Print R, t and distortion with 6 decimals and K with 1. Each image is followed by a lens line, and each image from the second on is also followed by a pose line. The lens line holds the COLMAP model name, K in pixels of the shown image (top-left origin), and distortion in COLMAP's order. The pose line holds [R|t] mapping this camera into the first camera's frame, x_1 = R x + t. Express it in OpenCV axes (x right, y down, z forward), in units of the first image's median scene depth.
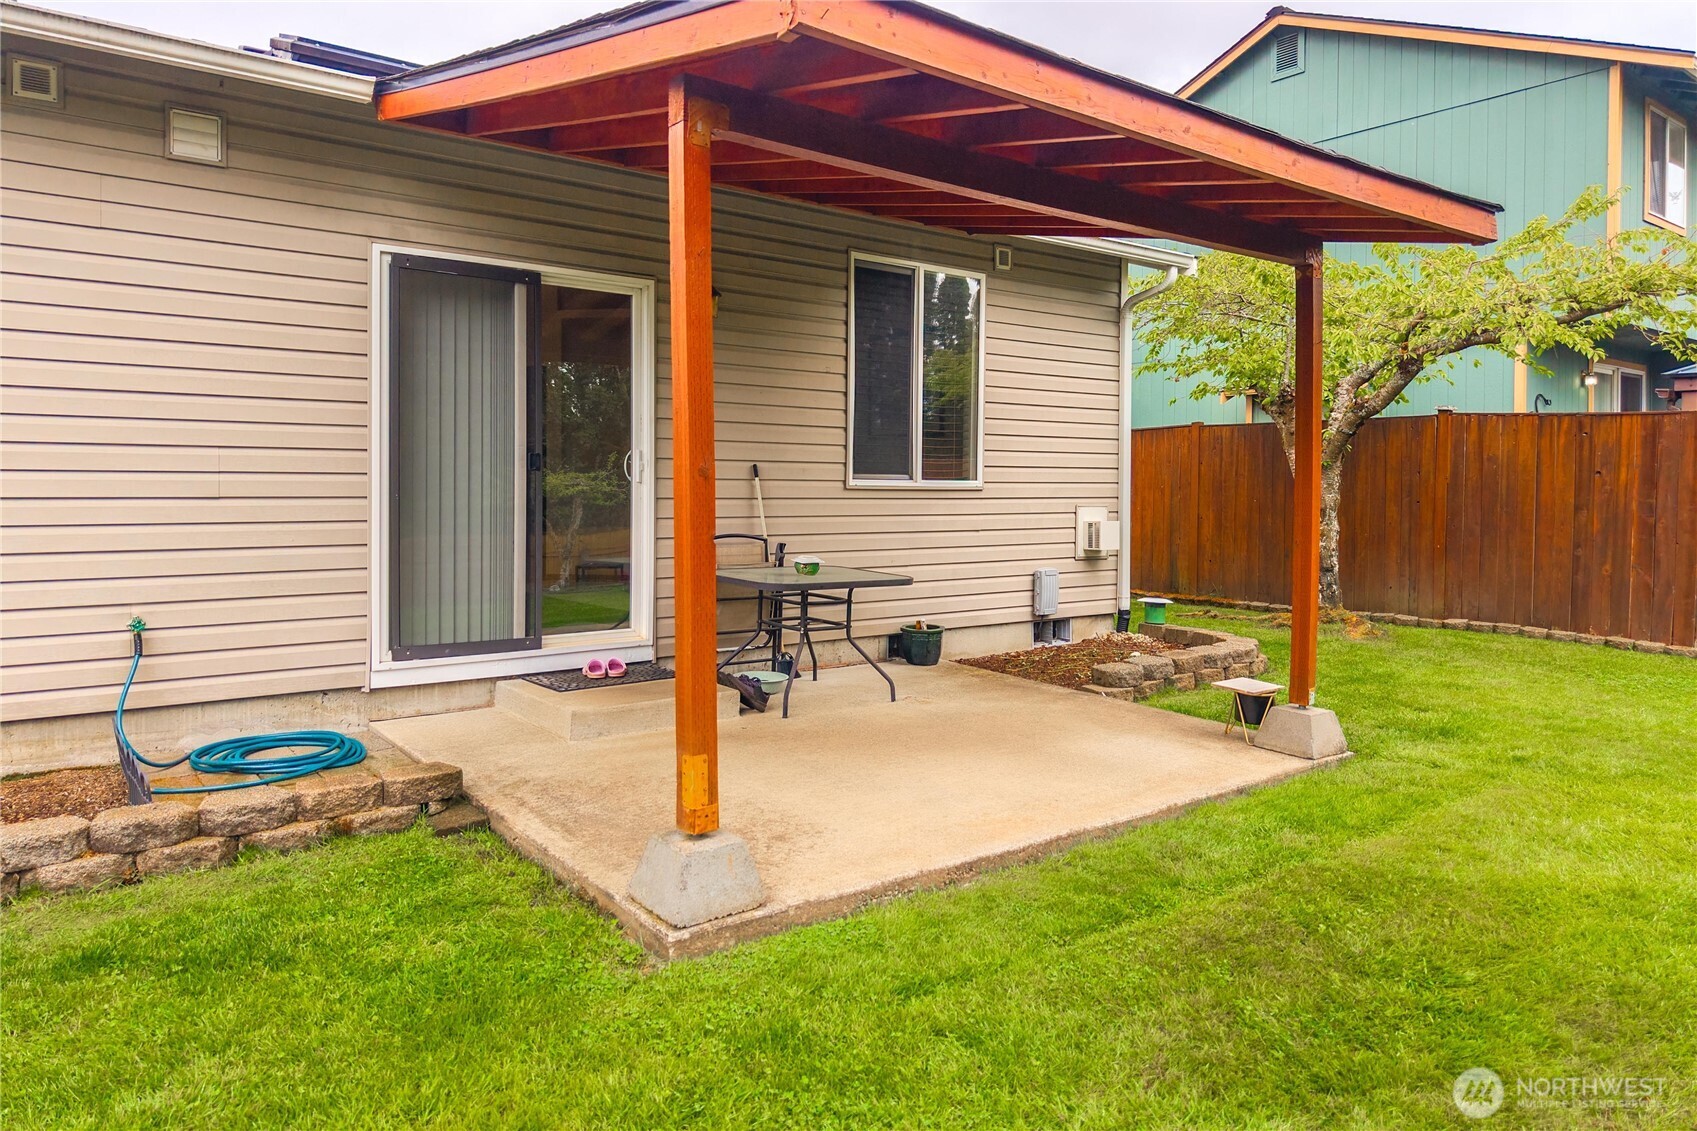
lens RADIAL K [[1138.6, 0, 860.4], [0, 1138.6, 503.6], [0, 0, 1]] dist [-0.012846, -0.006201]
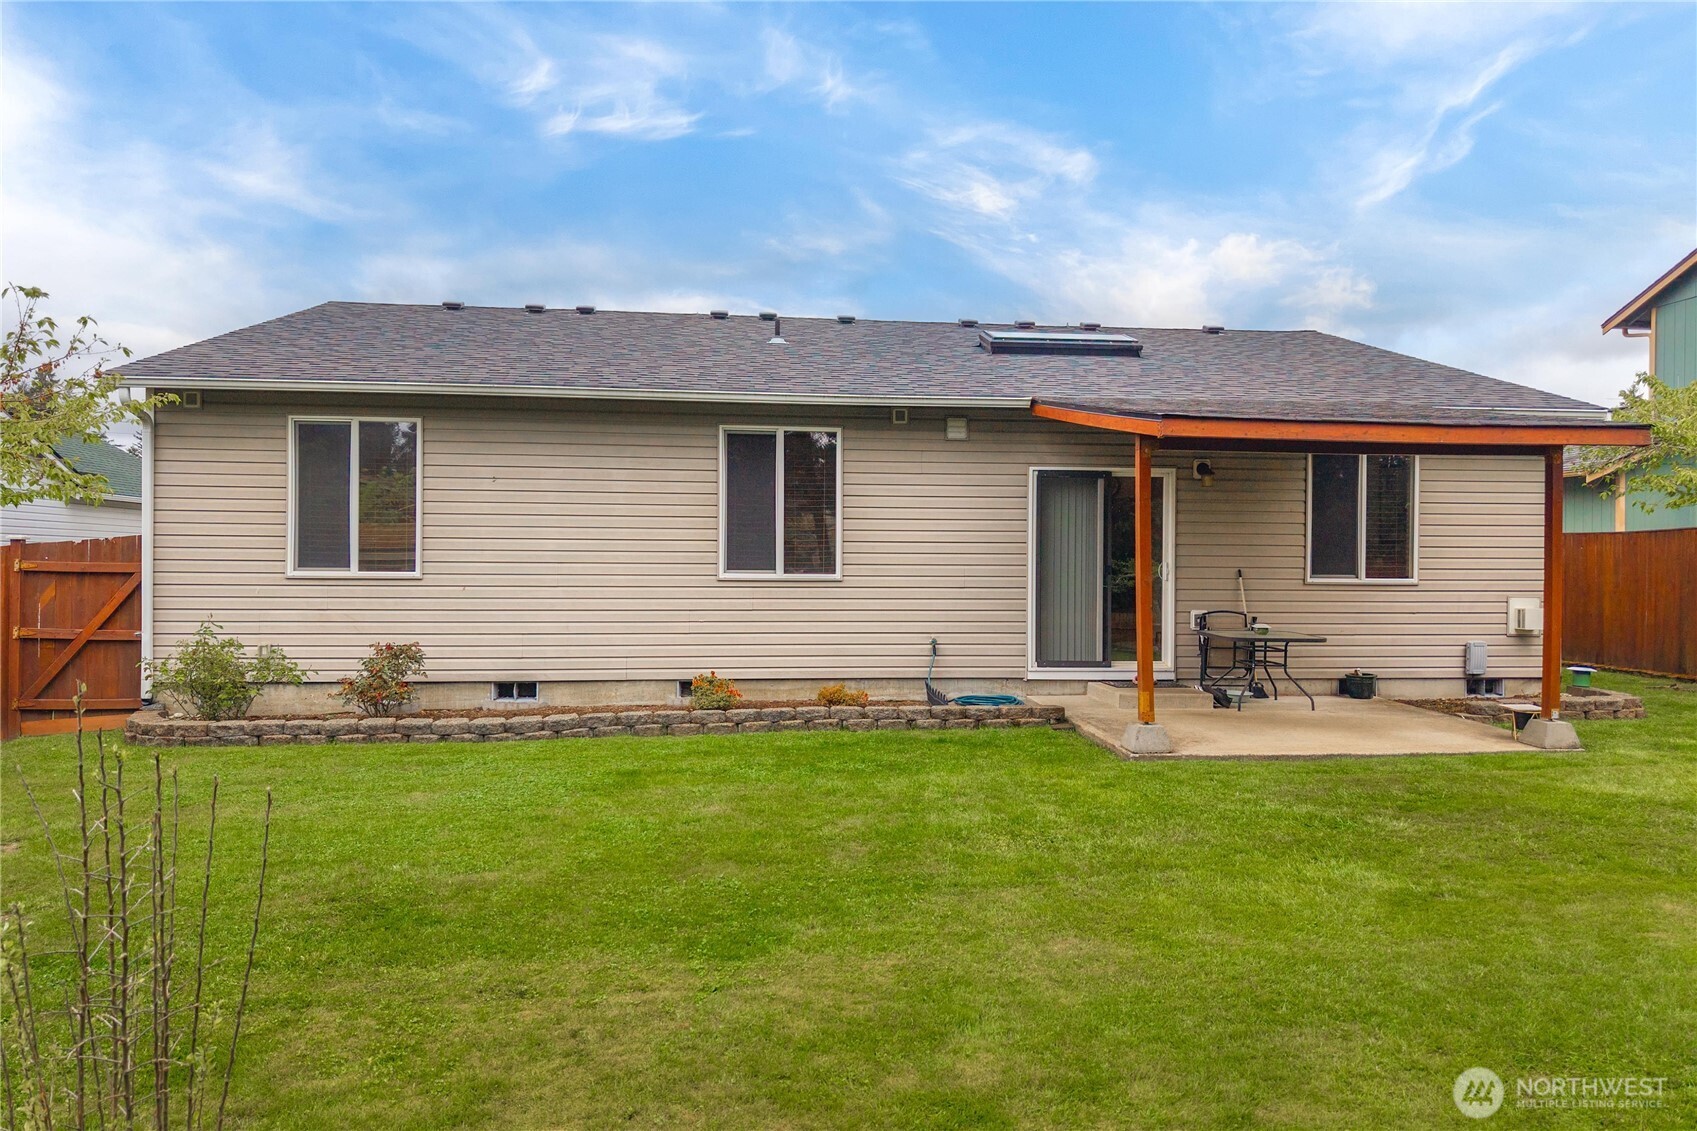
lens RADIAL K [[1138.6, 0, 849.2], [0, 1138.6, 564.7], [0, 0, 1]] dist [-0.012846, -0.006201]
pose [[0.846339, -0.000872, -0.532644, 0.361736], [-0.009939, 0.999799, -0.017428, -0.007488], [0.532552, 0.020044, 0.846160, -0.845405]]
